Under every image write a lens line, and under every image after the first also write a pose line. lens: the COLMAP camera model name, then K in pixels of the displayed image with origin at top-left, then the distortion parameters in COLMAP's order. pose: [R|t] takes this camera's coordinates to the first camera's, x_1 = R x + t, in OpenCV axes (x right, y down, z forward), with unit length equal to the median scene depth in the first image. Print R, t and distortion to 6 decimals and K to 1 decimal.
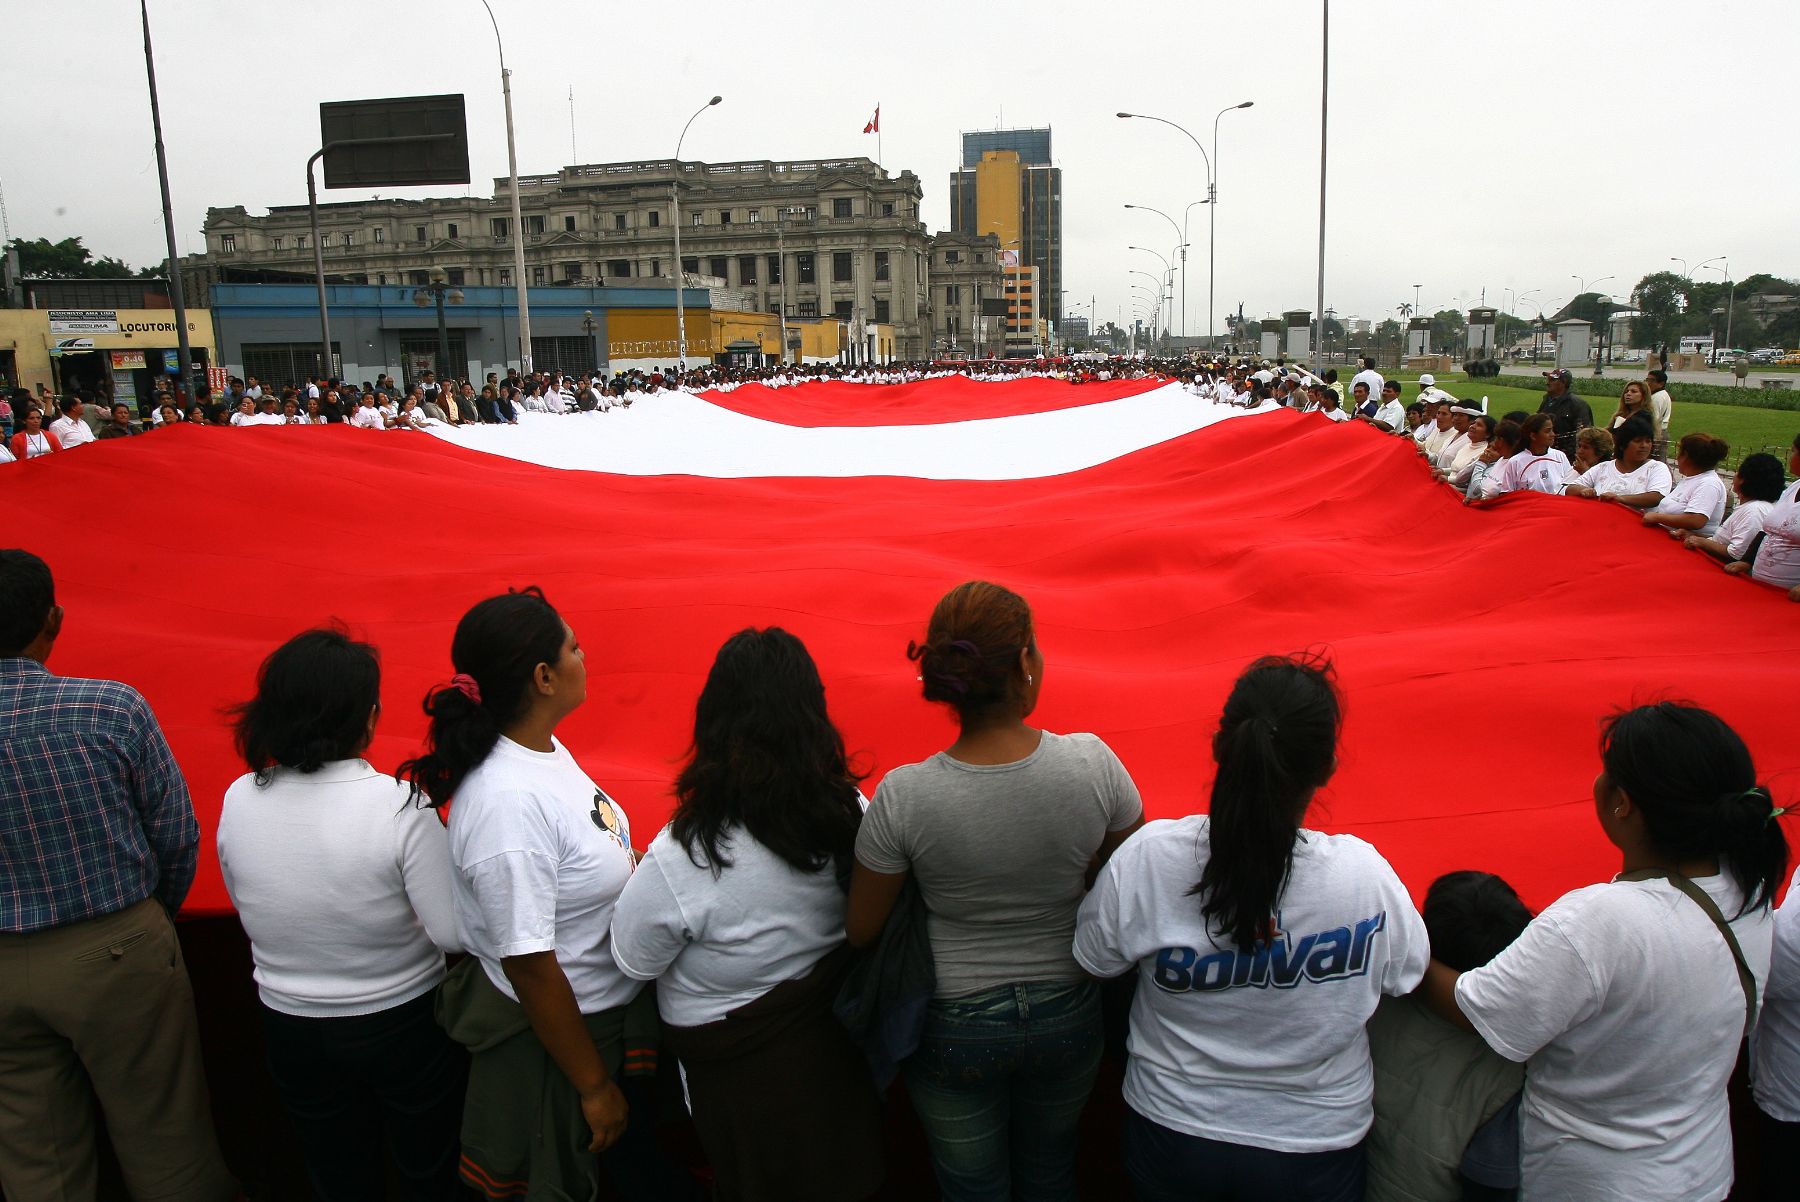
lens RADIAL K [[1212.9, 0, 915.3], [0, 1212.9, 578.5], [0, 0, 1]] dist [-0.080266, 0.065152]
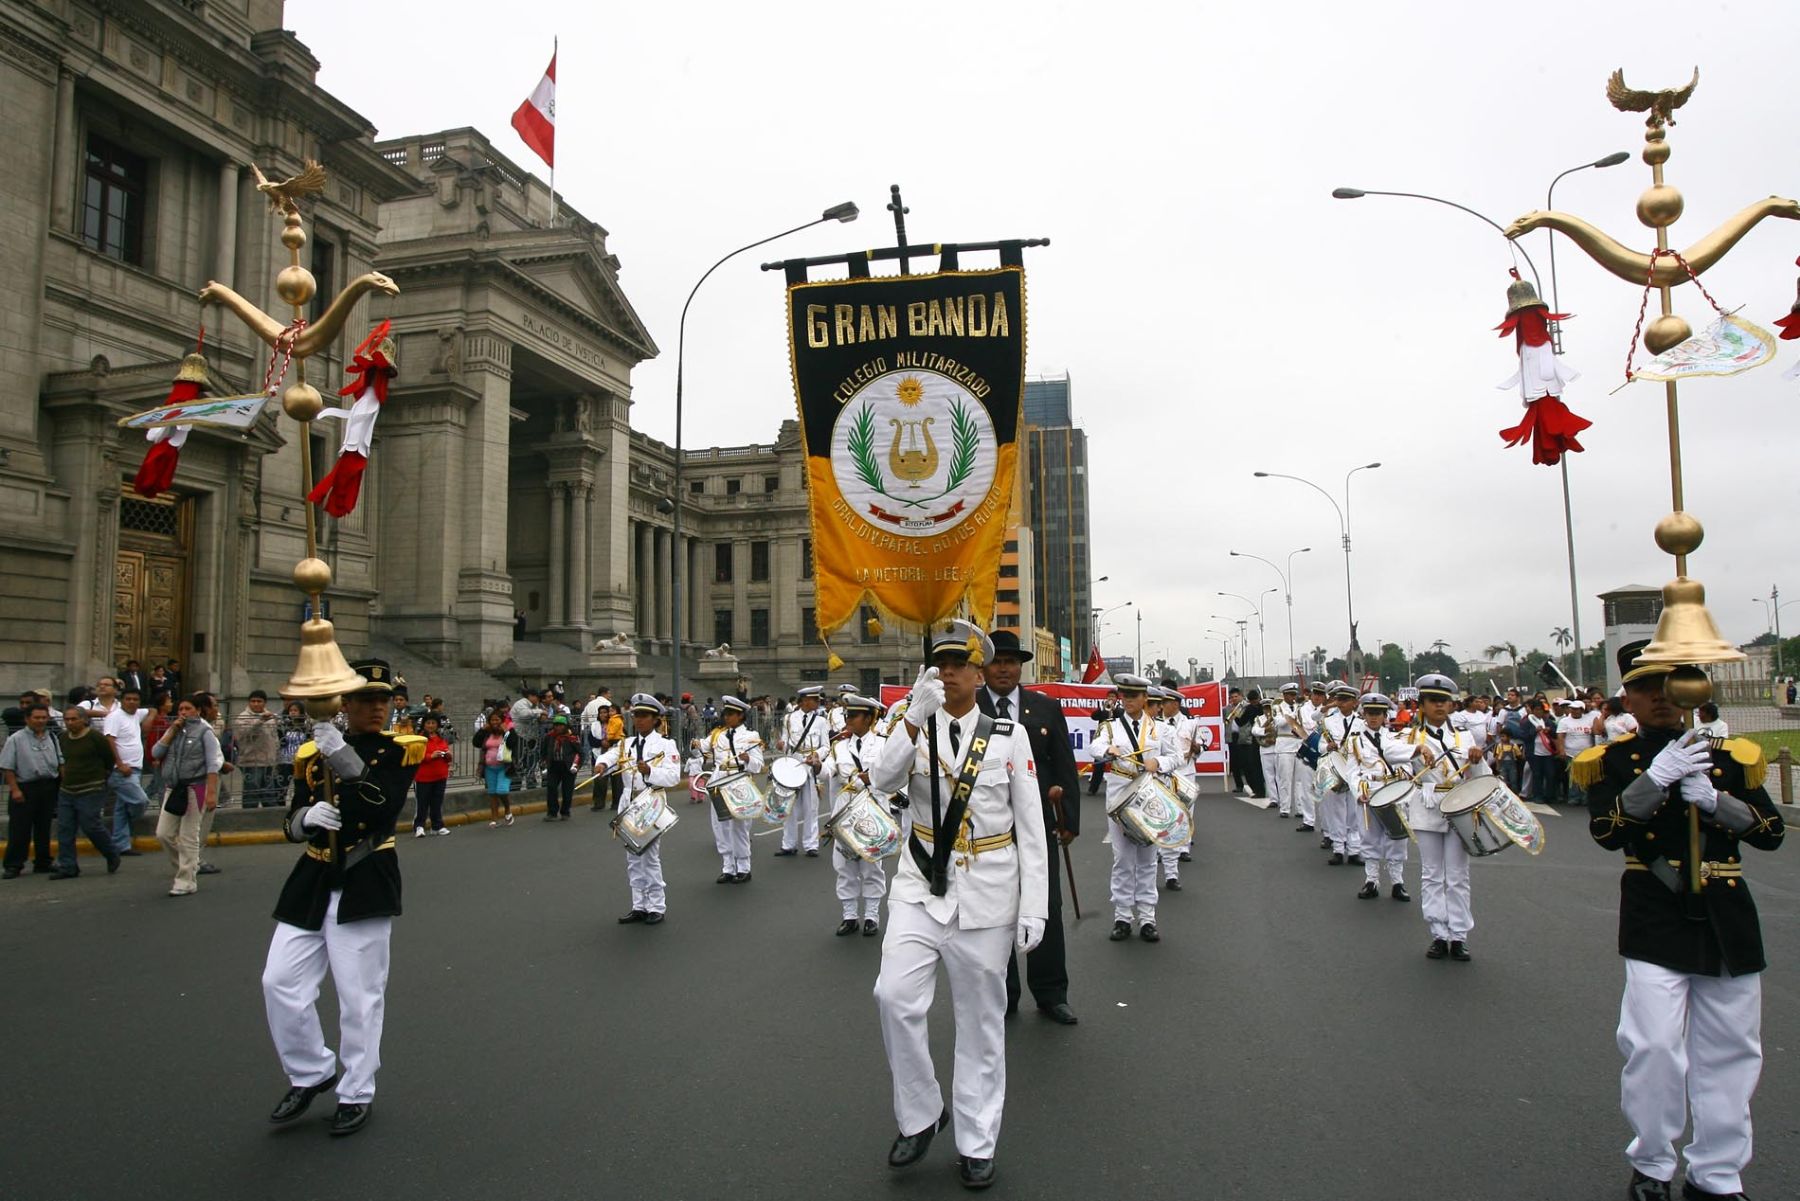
lens RADIAL K [[1212.9, 0, 915.3], [0, 1212.9, 578.0], [0, 0, 1]] dist [-0.080266, 0.065152]
pose [[0.999176, 0.003115, -0.040479, 0.127108], [-0.014314, 0.960057, -0.279439, -0.154939], [0.037991, 0.279788, 0.959310, 0.860389]]
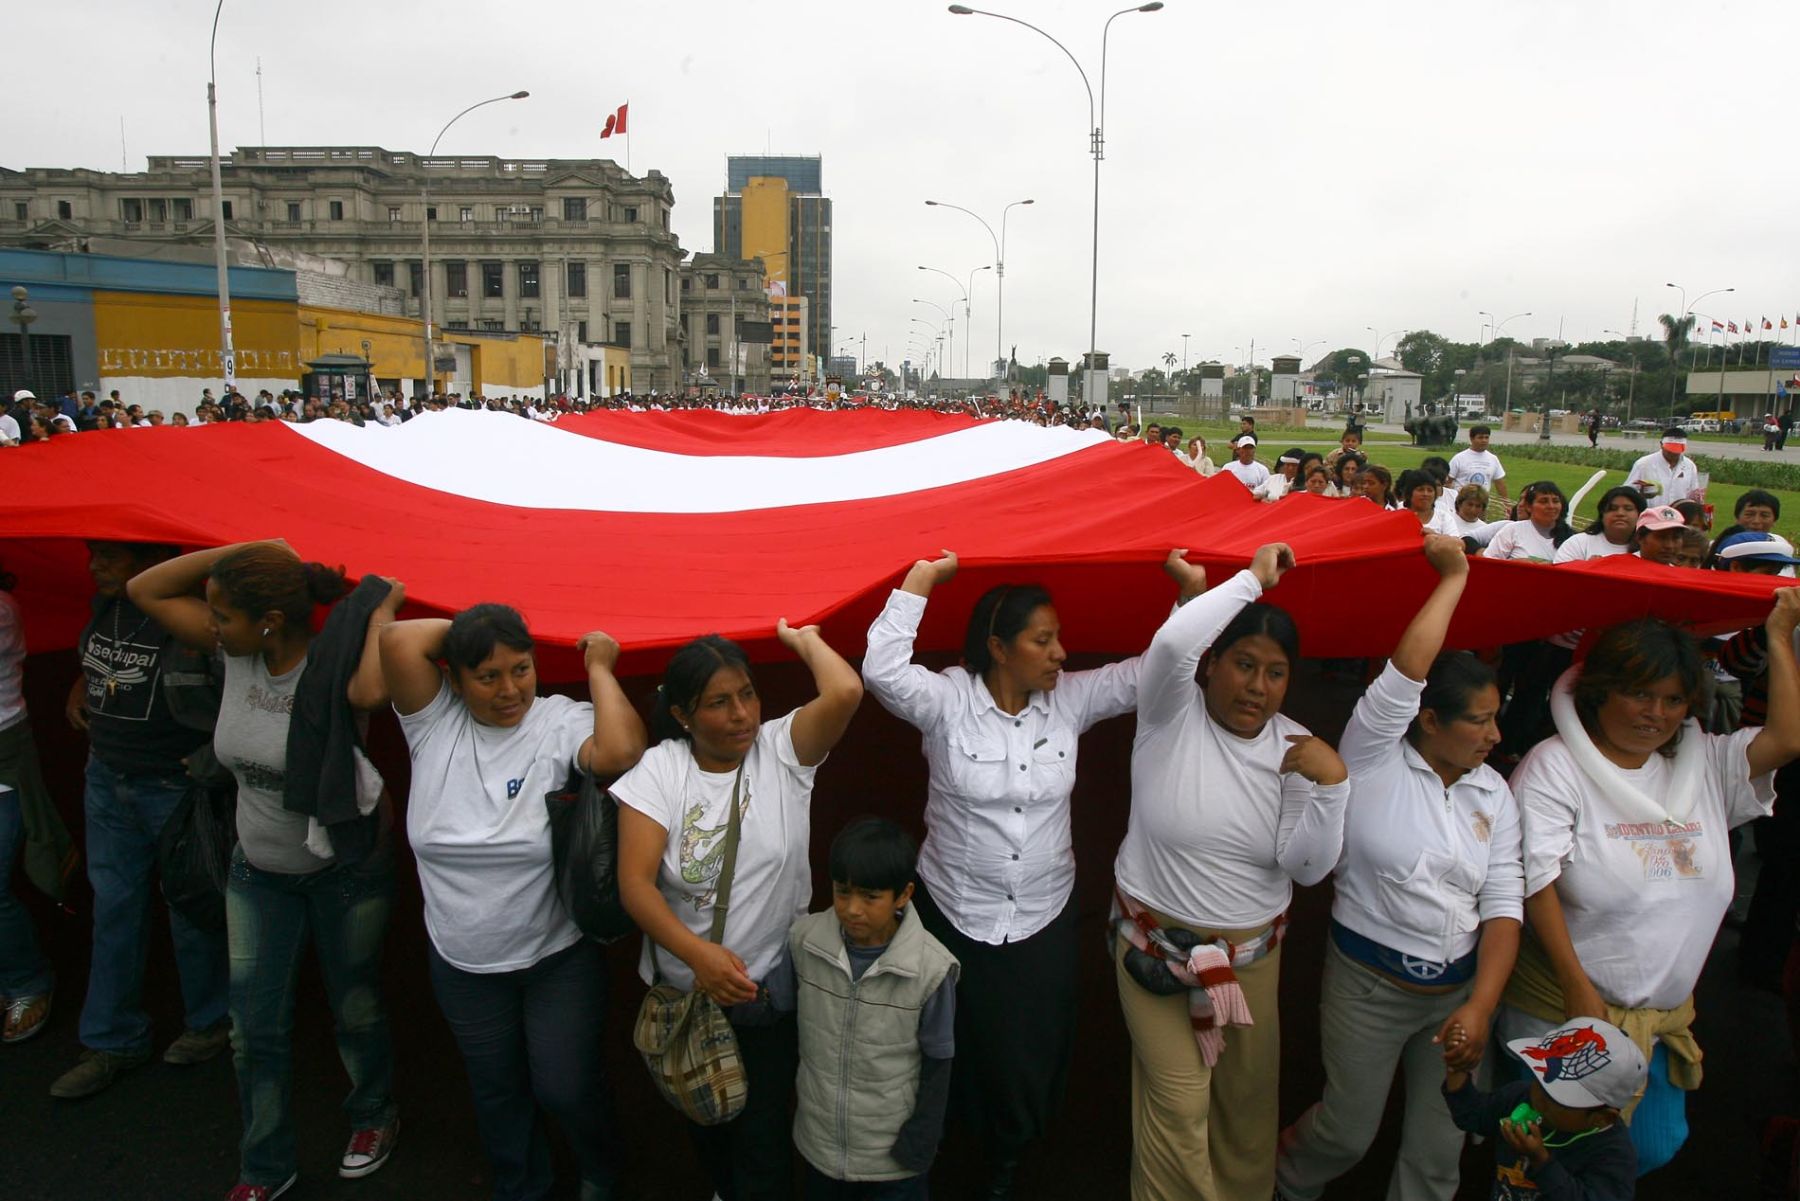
lens RADIAL K [[1212.9, 0, 915.3], [0, 1212.9, 578.0], [0, 0, 1]] dist [-0.080266, 0.065152]
pose [[0.981463, 0.004849, 0.191592, 0.012232], [0.001099, 0.999521, -0.030929, -0.026249], [-0.191650, 0.030567, 0.980987, 0.144368]]
